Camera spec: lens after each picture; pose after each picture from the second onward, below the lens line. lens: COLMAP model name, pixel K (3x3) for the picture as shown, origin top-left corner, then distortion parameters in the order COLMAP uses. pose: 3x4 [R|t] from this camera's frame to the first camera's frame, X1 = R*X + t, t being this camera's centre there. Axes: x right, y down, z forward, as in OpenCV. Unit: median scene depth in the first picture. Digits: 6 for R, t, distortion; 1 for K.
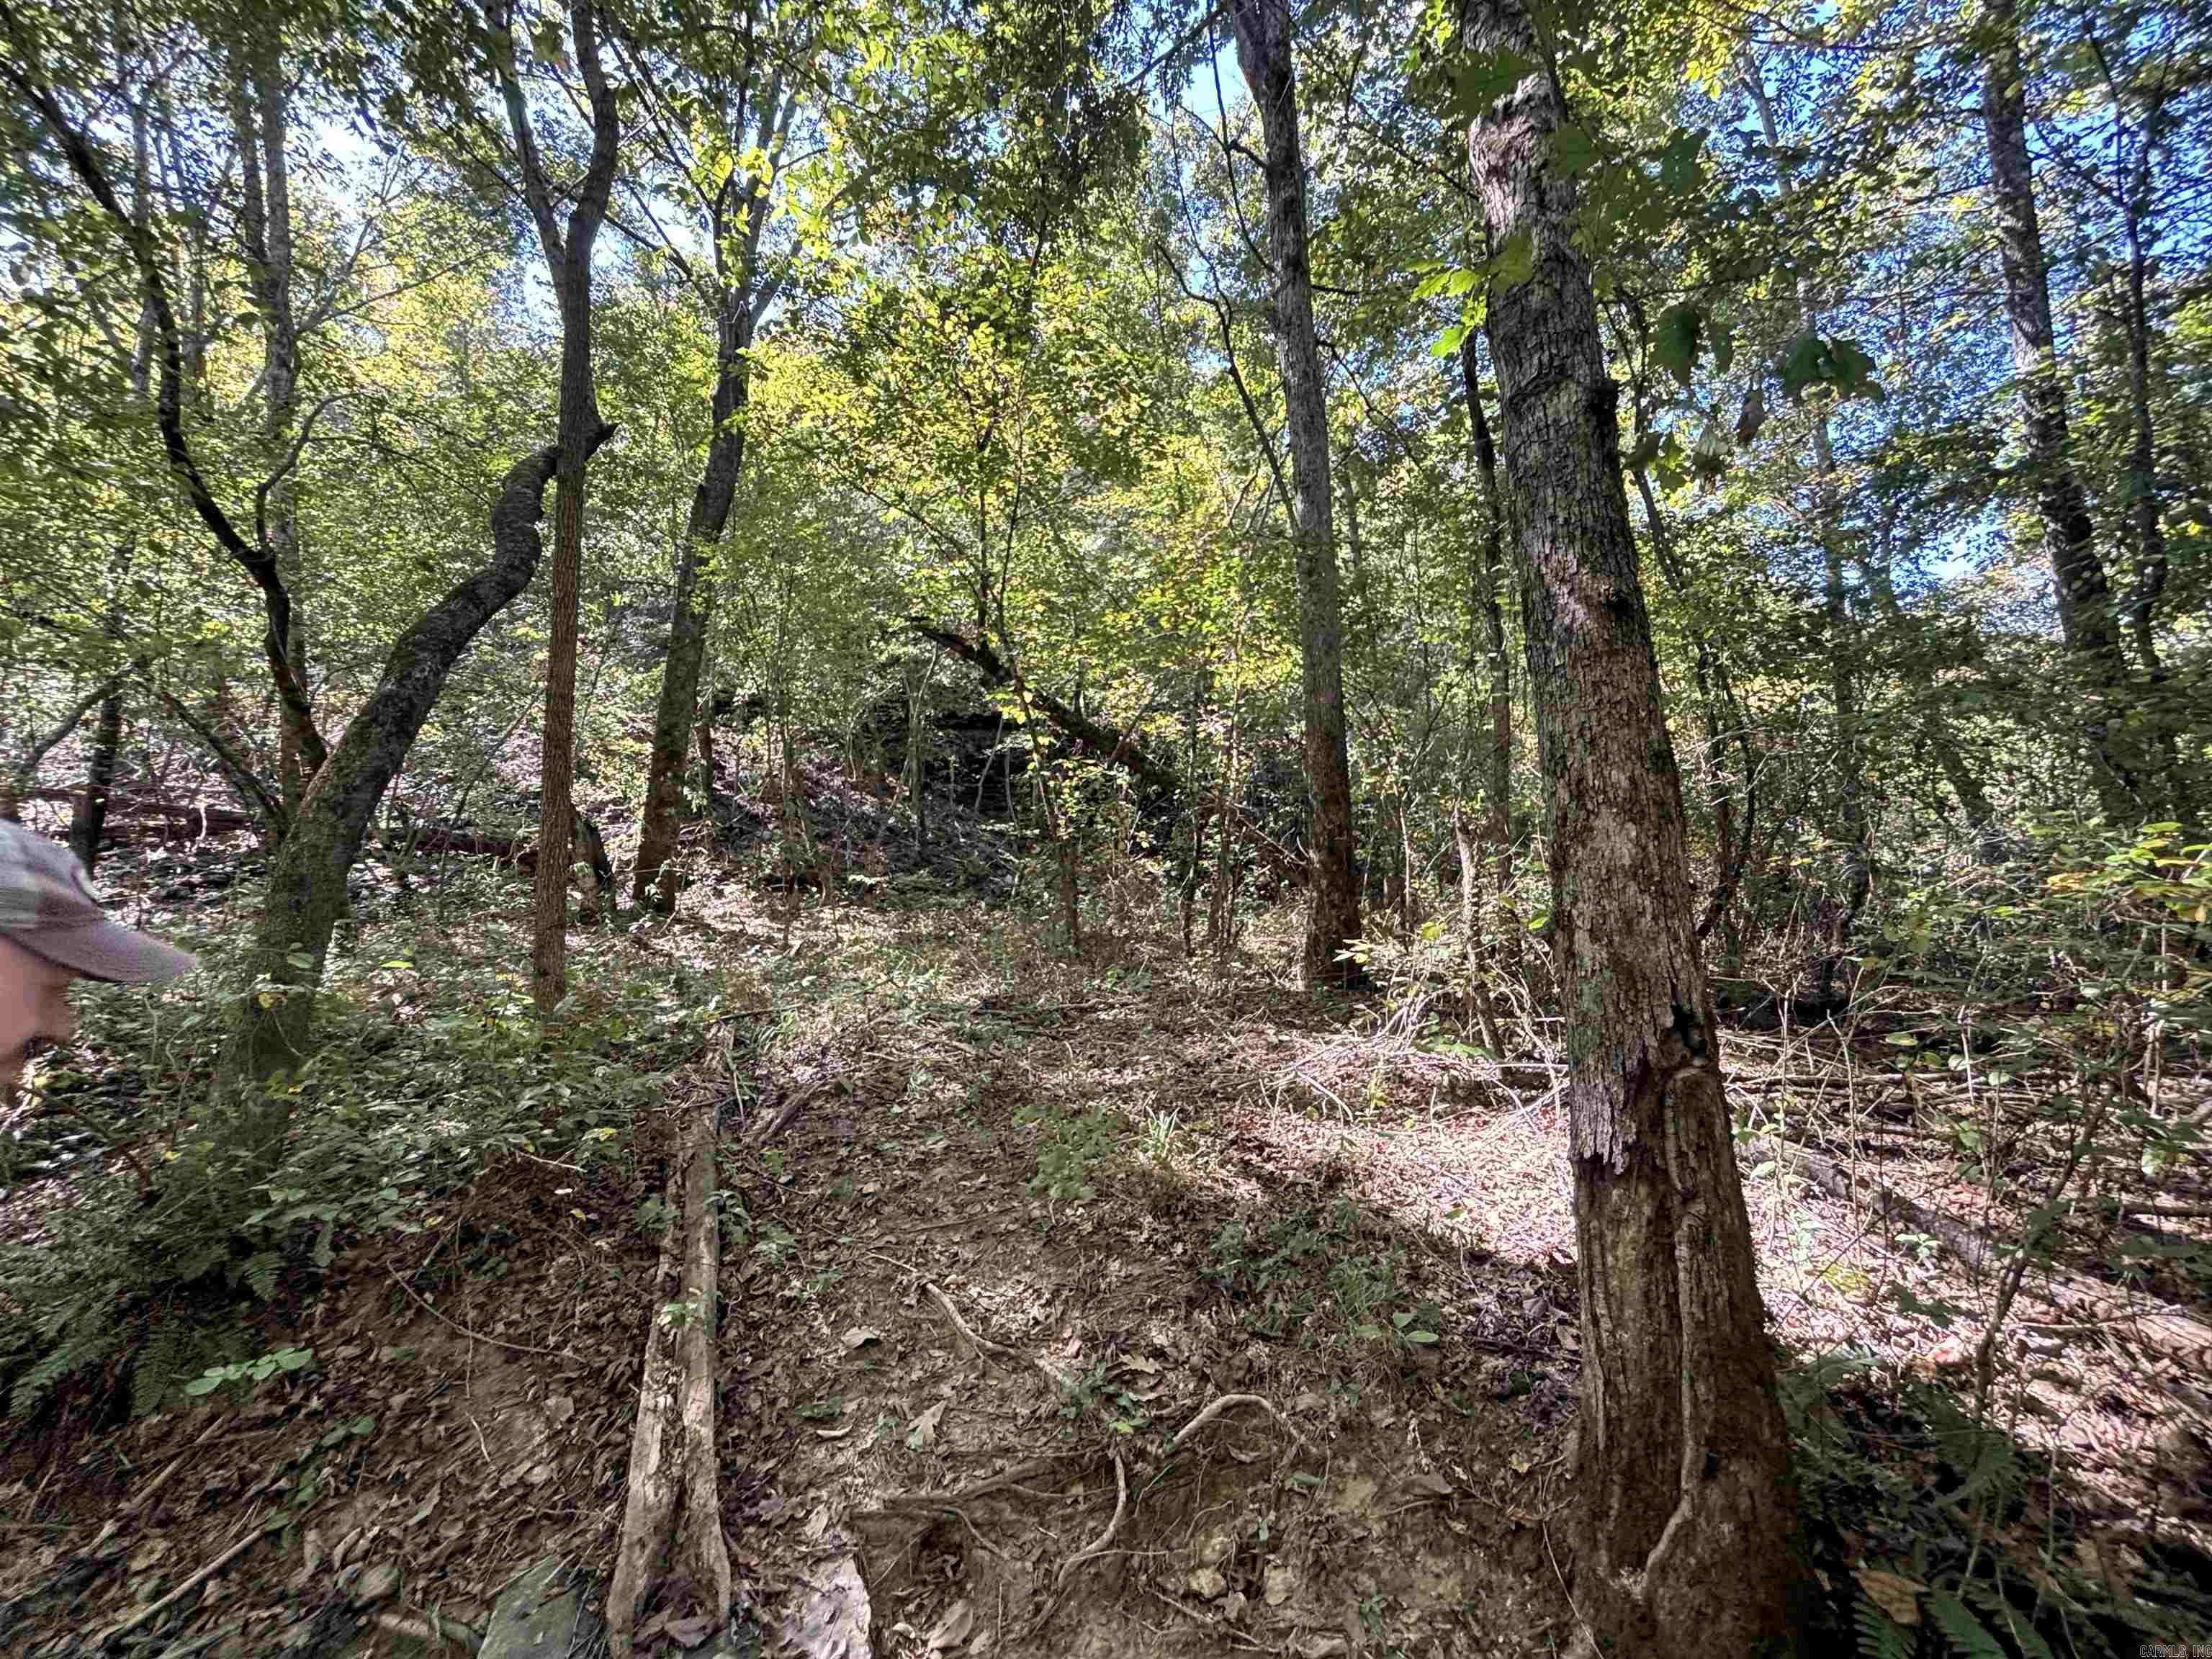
lens RADIAL K [[886.9, 0, 1116.5], [0, 886.9, 816.0], [0, 0, 1]] dist [0.001388, 0.000272]
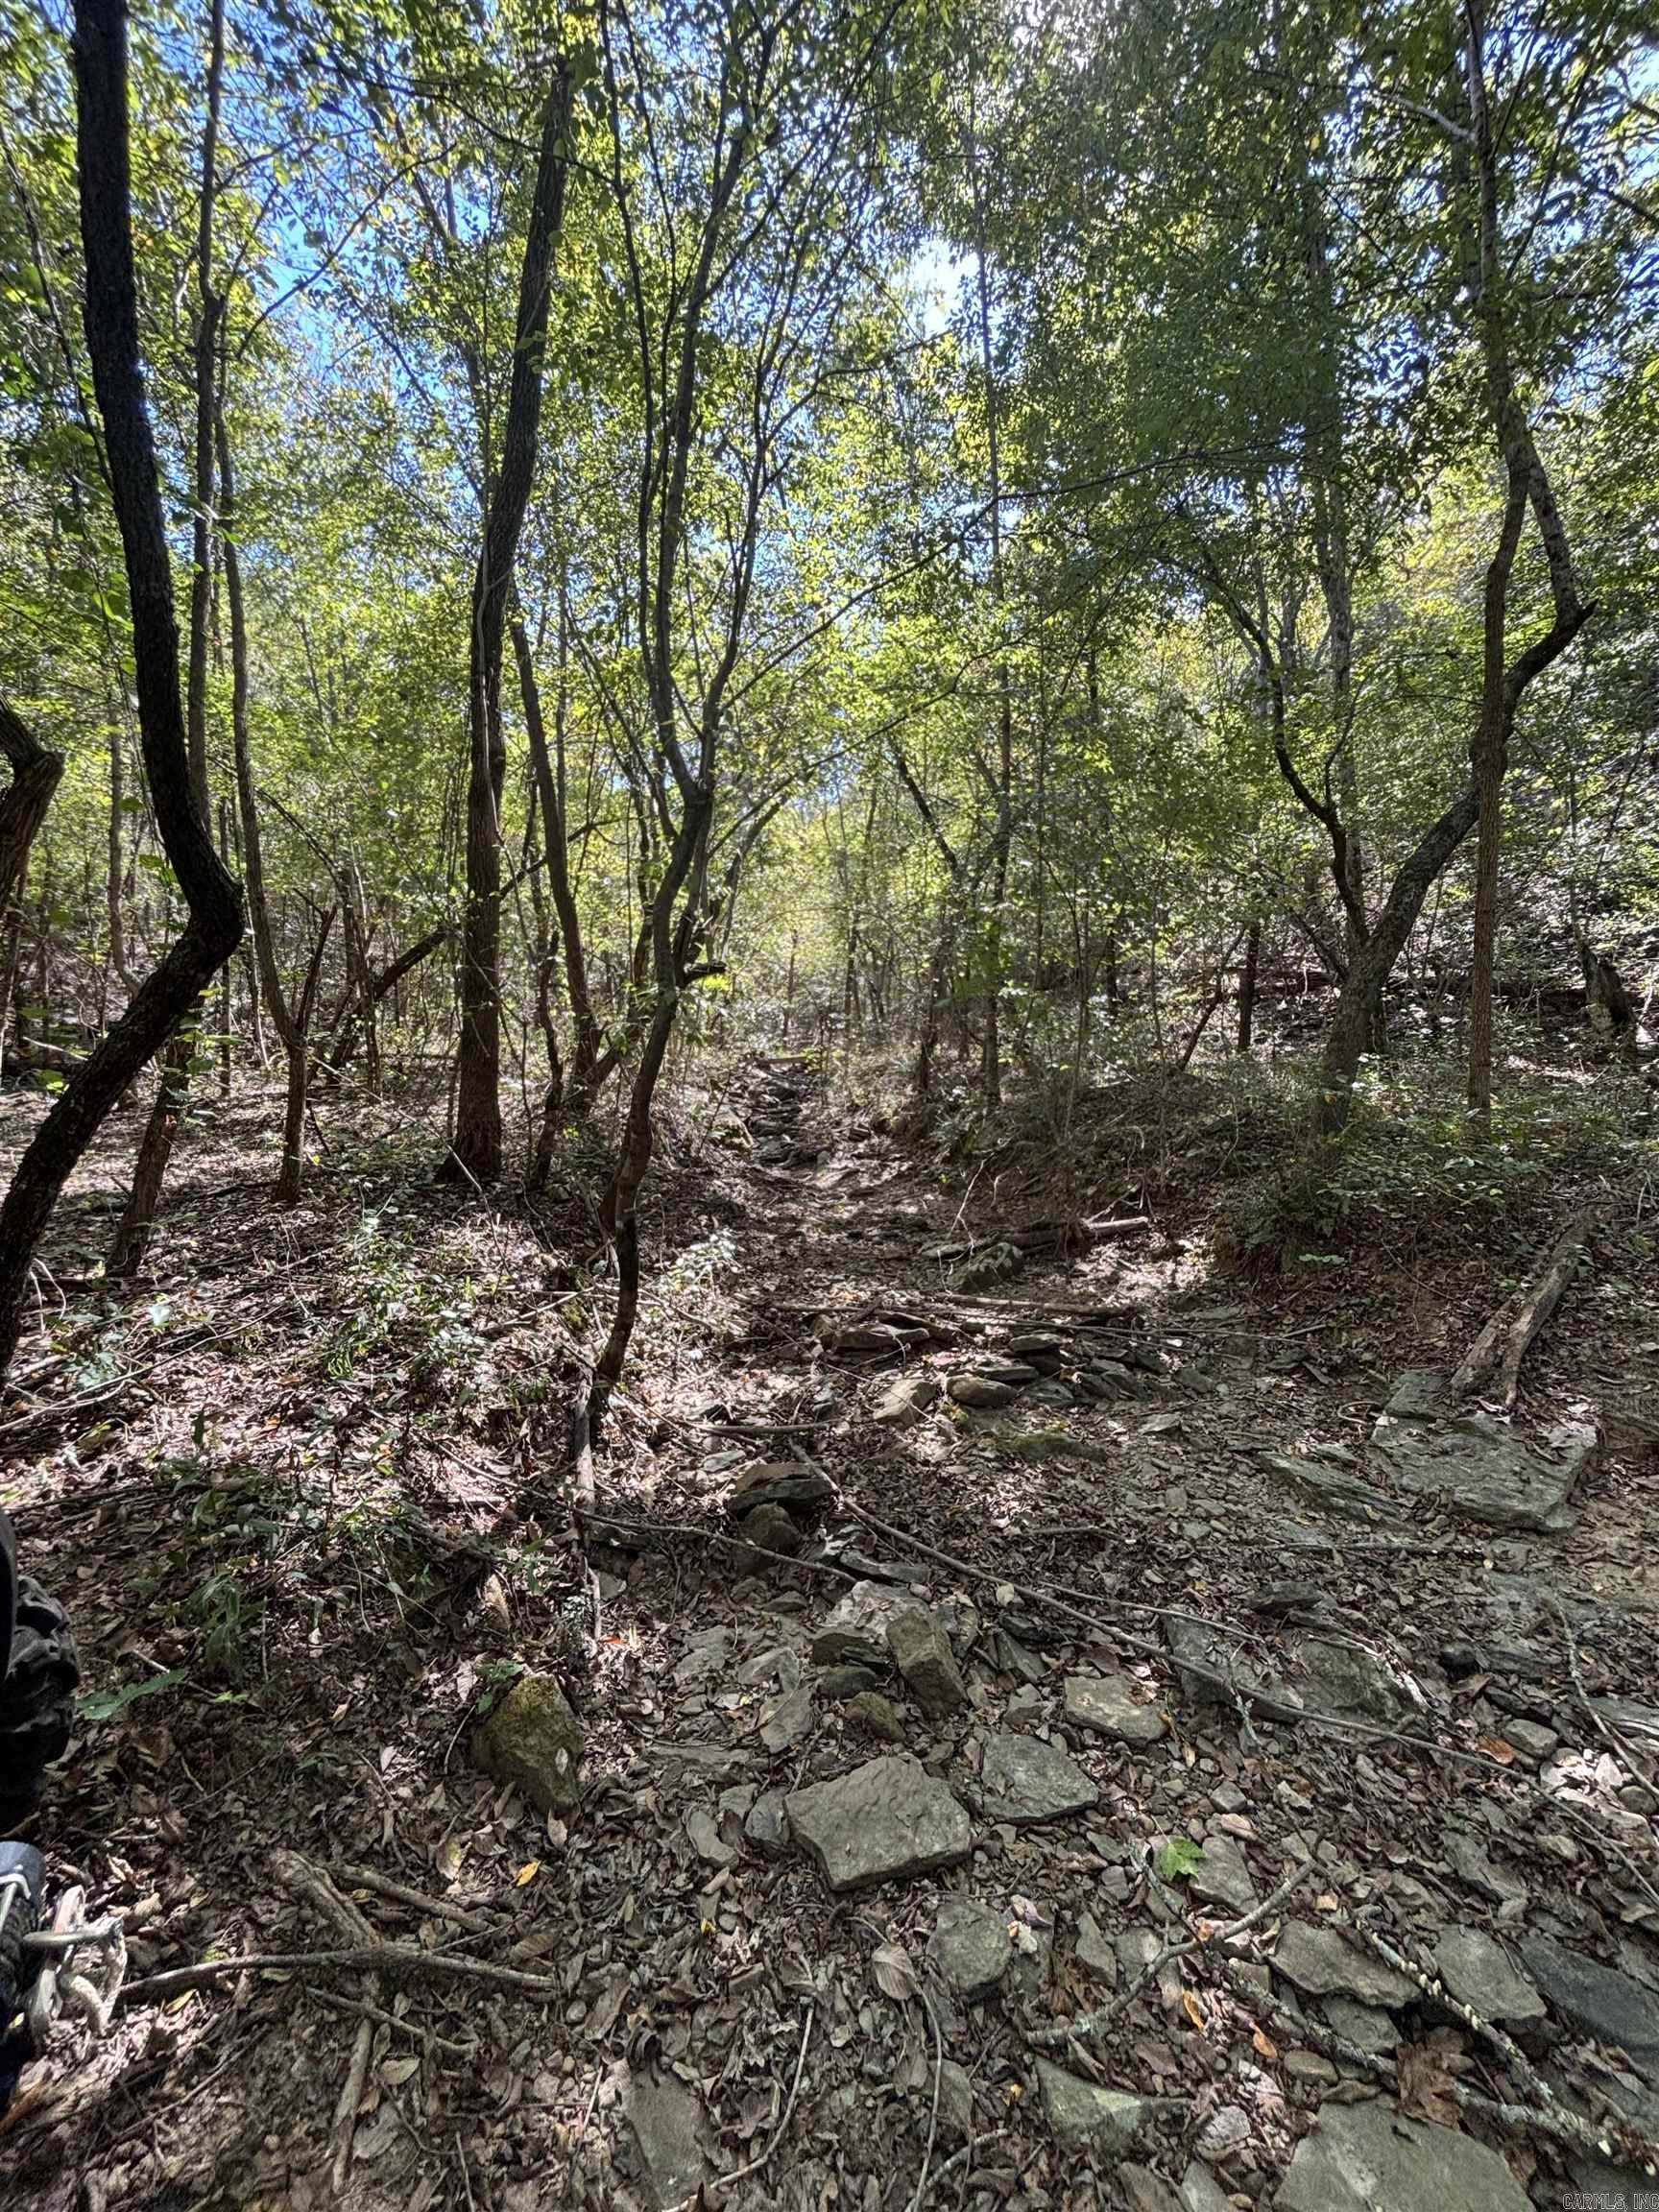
lens RADIAL K [[886.9, 0, 838.1], [0, 886.9, 1096.8], [0, 0, 1]] dist [0.001388, 0.000272]
pose [[0.281672, 0.072829, -0.956743, 0.204753], [0.085063, 0.991294, 0.100502, -0.026288], [0.955733, -0.109692, 0.273025, -0.187665]]
